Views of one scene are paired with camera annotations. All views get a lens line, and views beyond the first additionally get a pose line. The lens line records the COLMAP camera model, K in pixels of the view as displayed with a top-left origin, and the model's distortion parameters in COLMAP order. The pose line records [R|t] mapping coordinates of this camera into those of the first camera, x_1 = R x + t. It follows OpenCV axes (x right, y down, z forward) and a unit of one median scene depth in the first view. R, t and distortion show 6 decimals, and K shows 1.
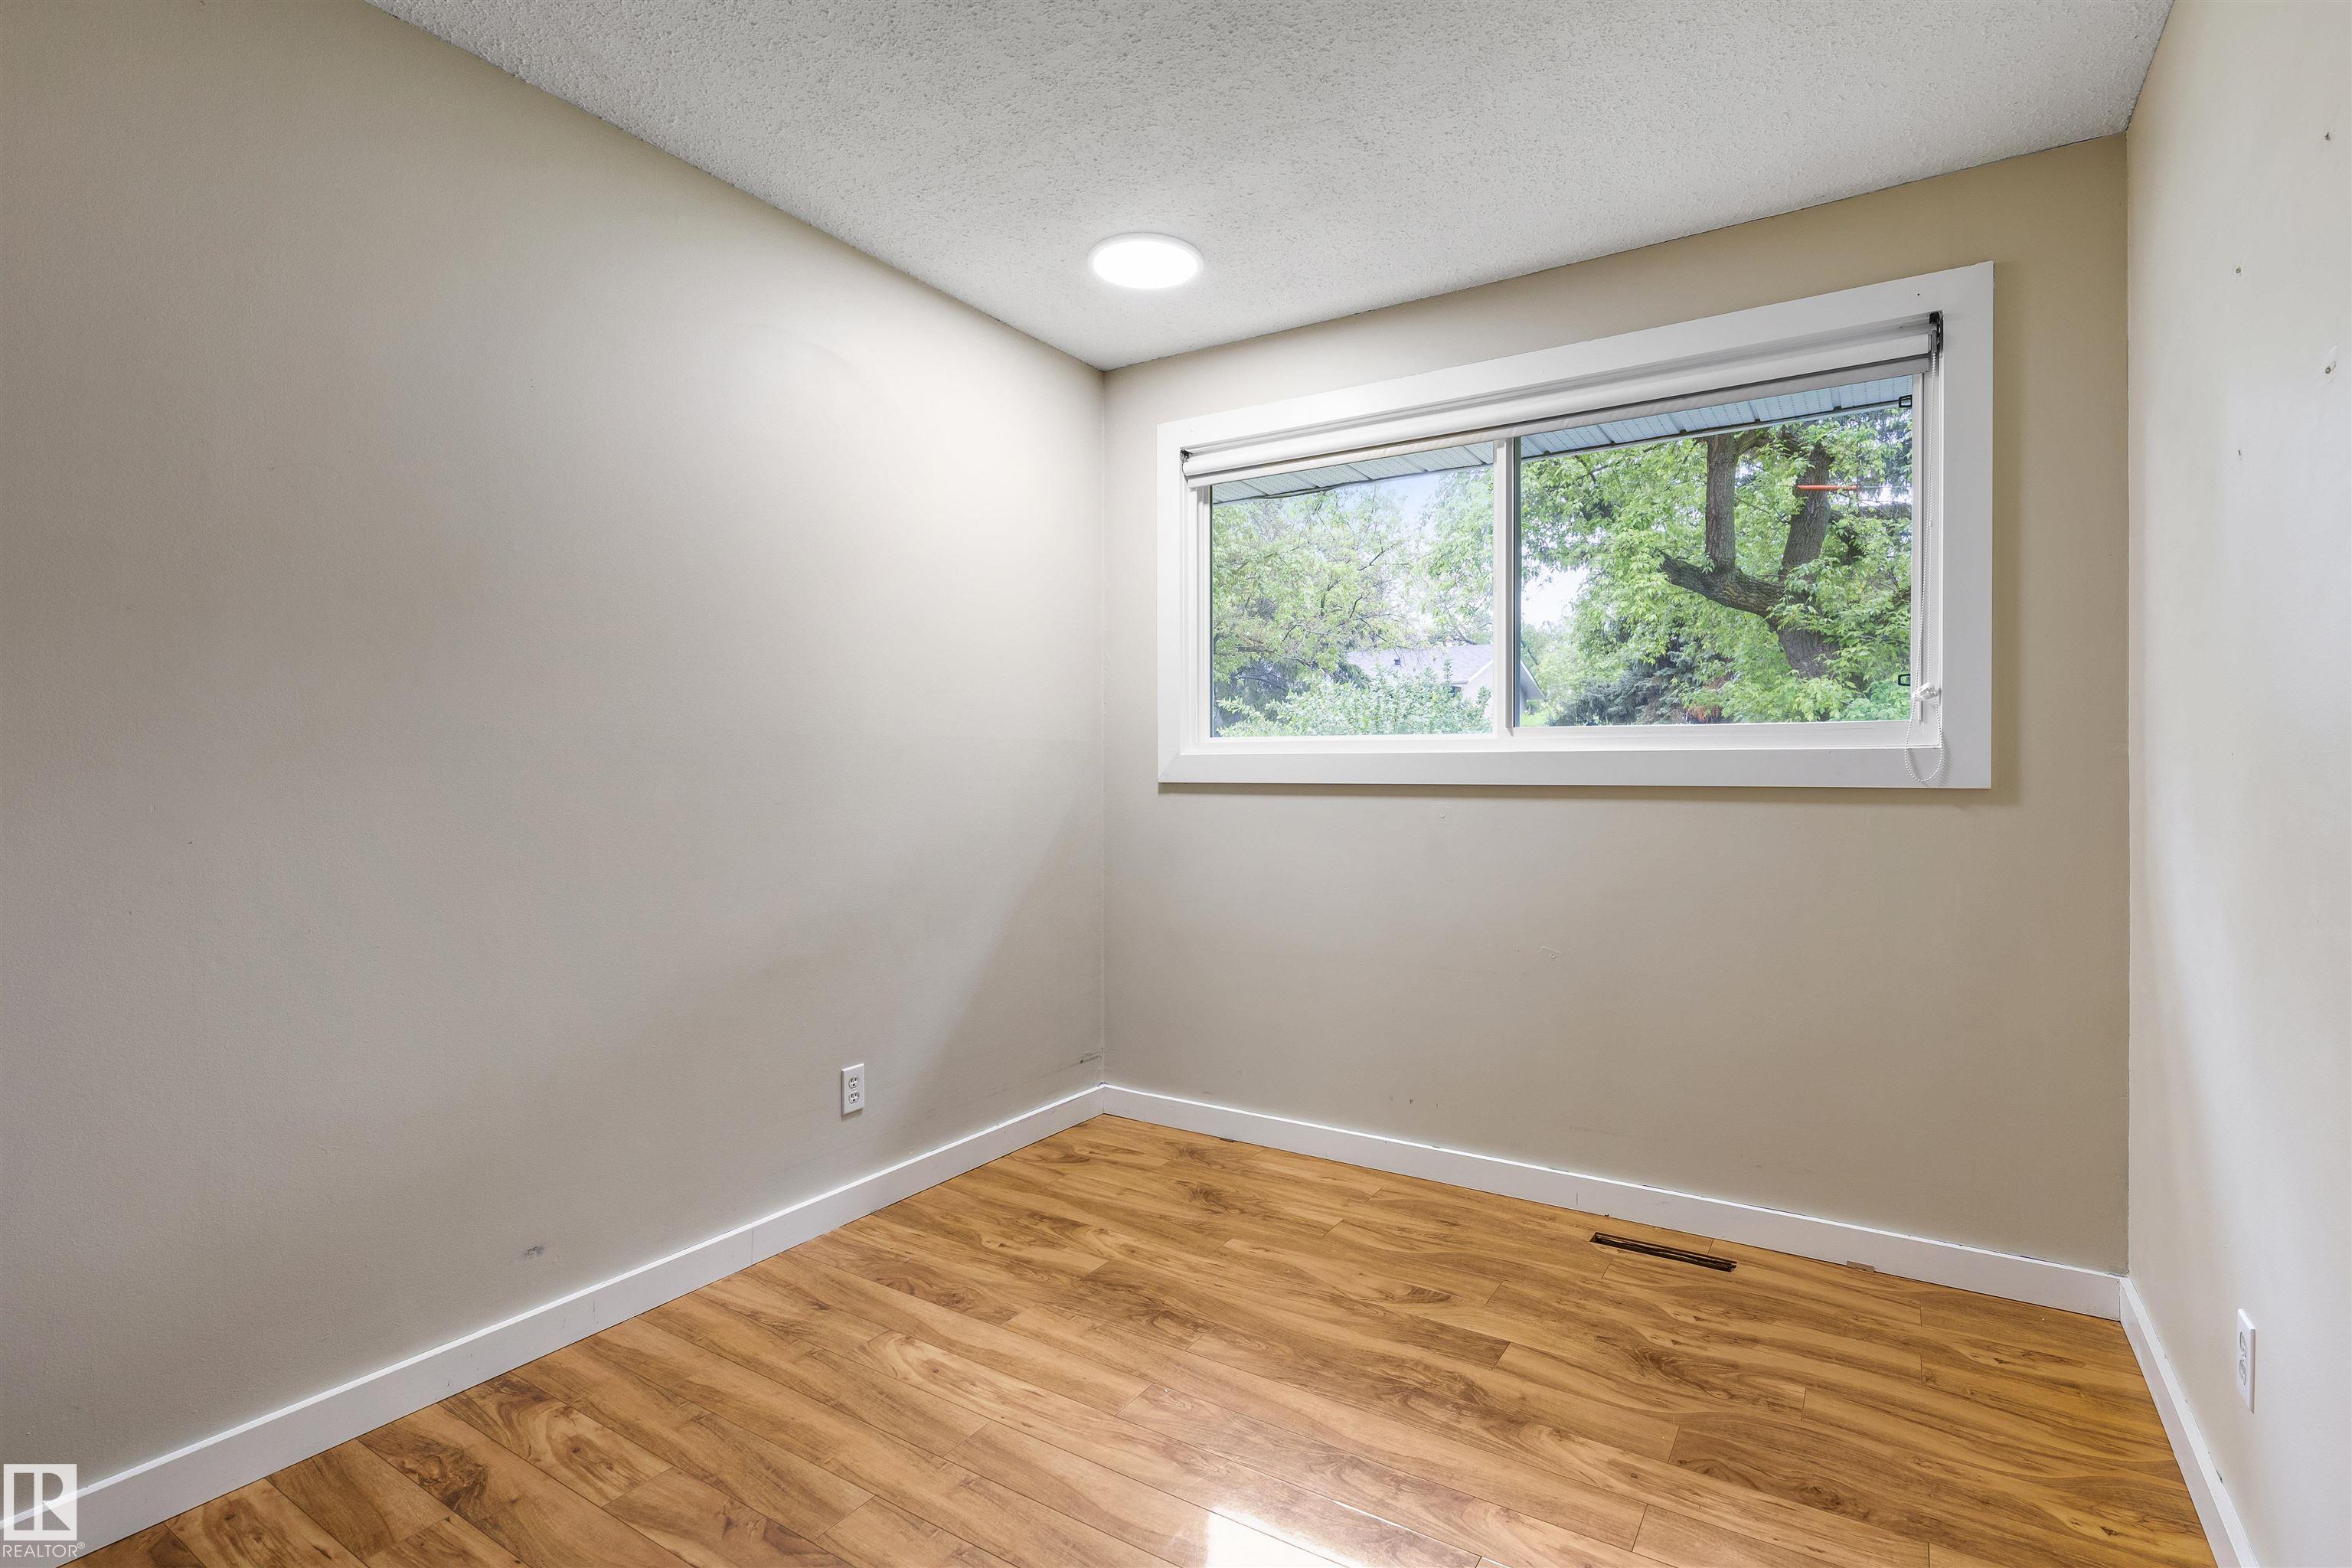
lens RADIAL K [[1142.5, 0, 1175.2], [0, 1142.5, 777.4], [0, 0, 1]] dist [-0.001159, -0.000336]
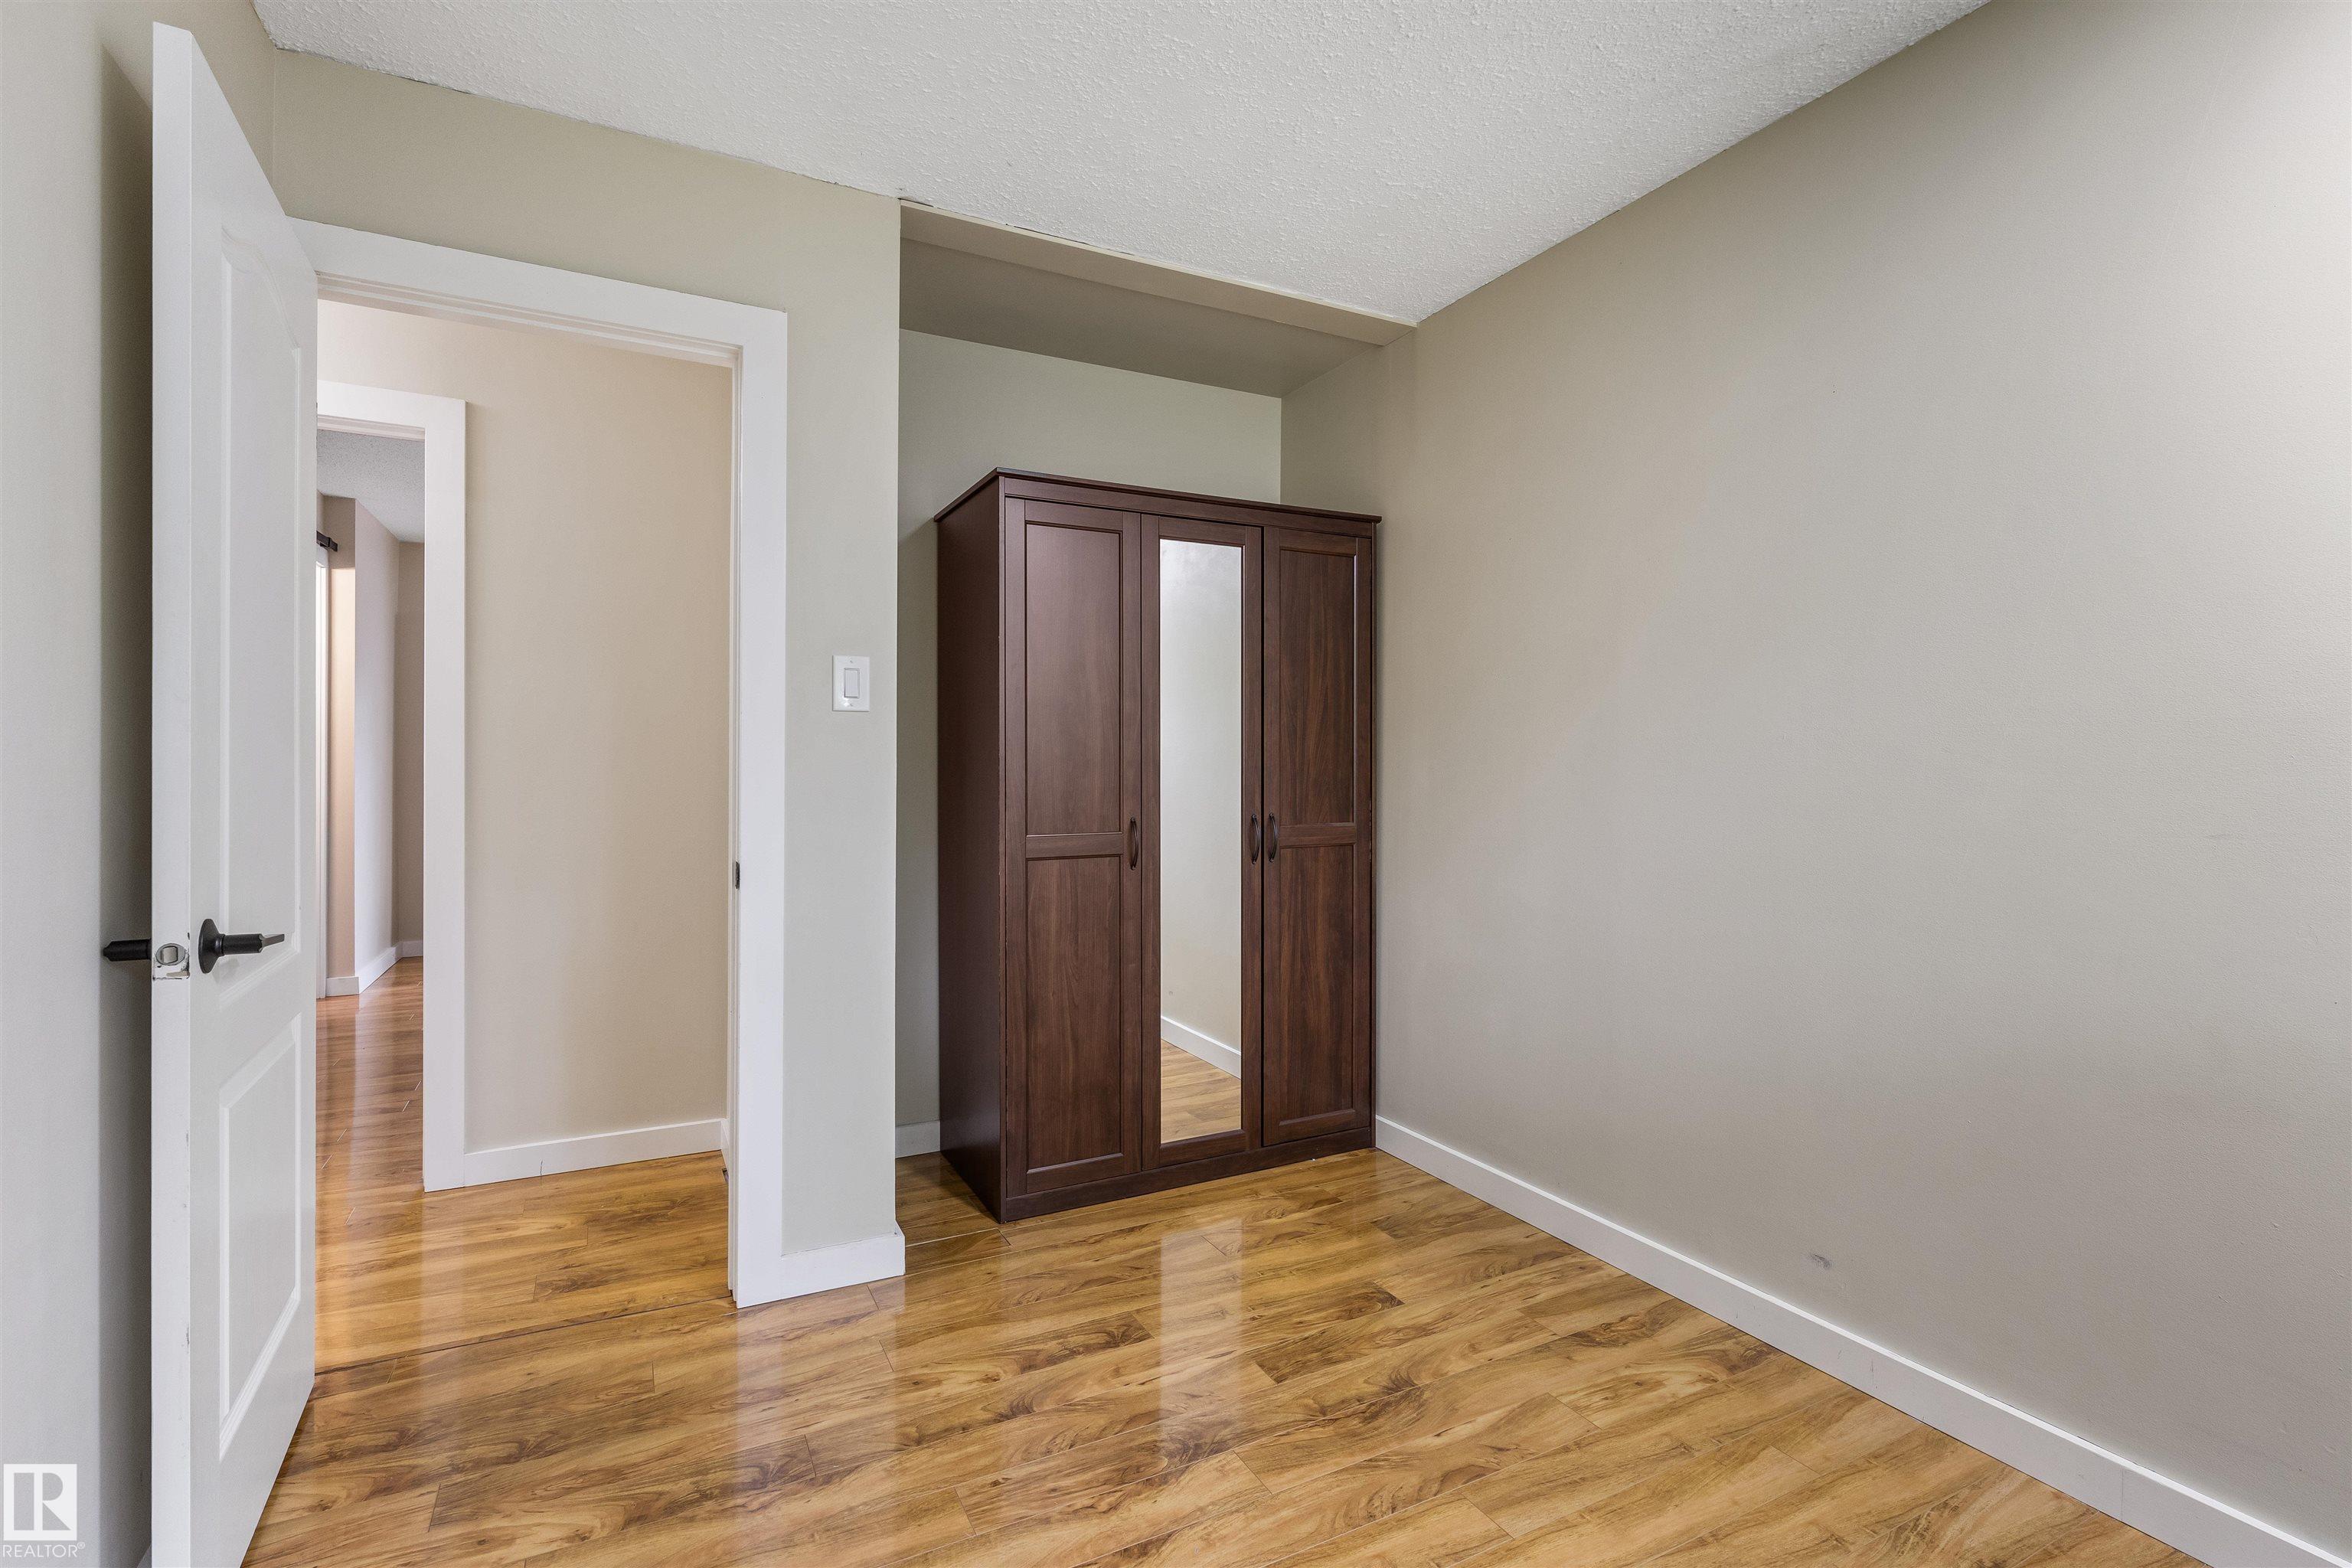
lens RADIAL K [[1048.8, 0, 1176.0], [0, 1048.8, 777.6], [0, 0, 1]] dist [-0.000875, -0.000092]
pose [[-0.505711, 0.003715, -0.862695, 0.597625], [-0.006768, 0.999943, 0.008273, -0.018874], [0.862676, 0.010023, -0.505657, 1.108360]]
